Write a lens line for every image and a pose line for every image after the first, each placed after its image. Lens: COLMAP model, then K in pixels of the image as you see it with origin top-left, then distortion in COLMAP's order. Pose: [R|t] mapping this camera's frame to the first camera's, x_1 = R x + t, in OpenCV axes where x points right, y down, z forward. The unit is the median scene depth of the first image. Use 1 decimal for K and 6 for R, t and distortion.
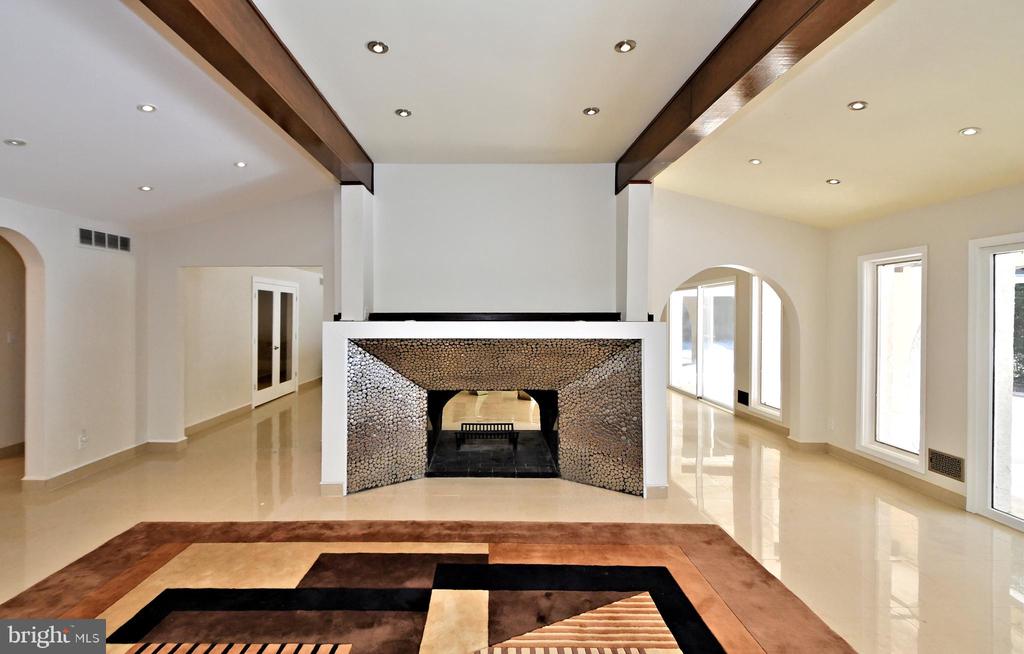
lens RADIAL K [[452.0, 0, 512.3], [0, 452.0, 312.9], [0, 0, 1]] dist [0.003817, -0.001991]
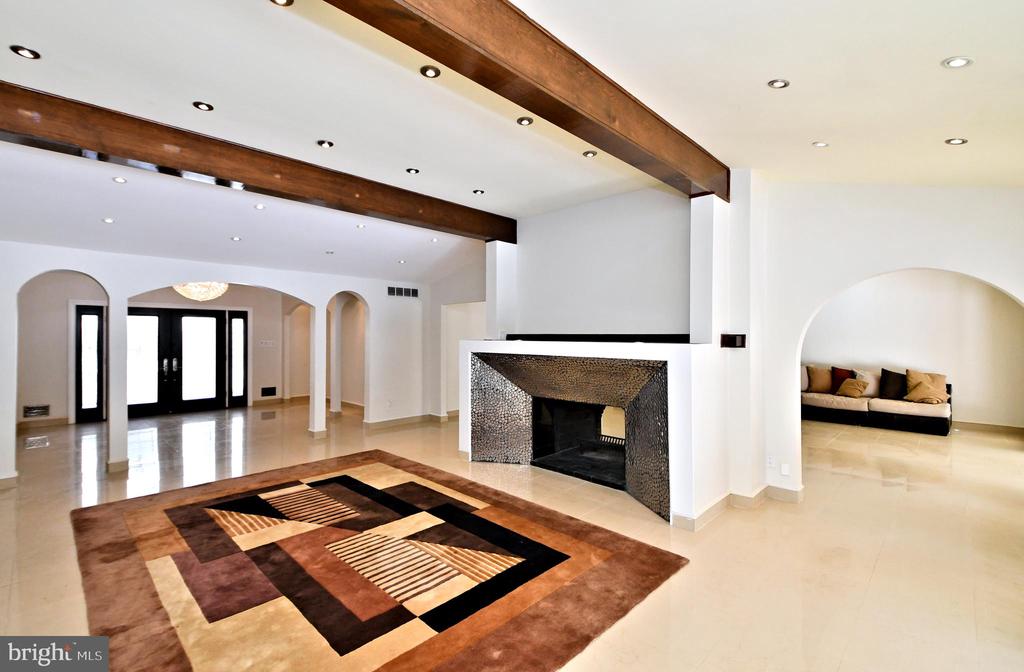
lens RADIAL K [[455.2, 0, 504.1], [0, 455.2, 332.5], [0, 0, 1]] dist [0.016236, -0.003279]
pose [[0.713834, -0.000719, -0.700314, 0.717163], [-0.005401, 0.999964, -0.006532, 0.003591], [0.700294, 0.008445, 0.713805, 0.041839]]
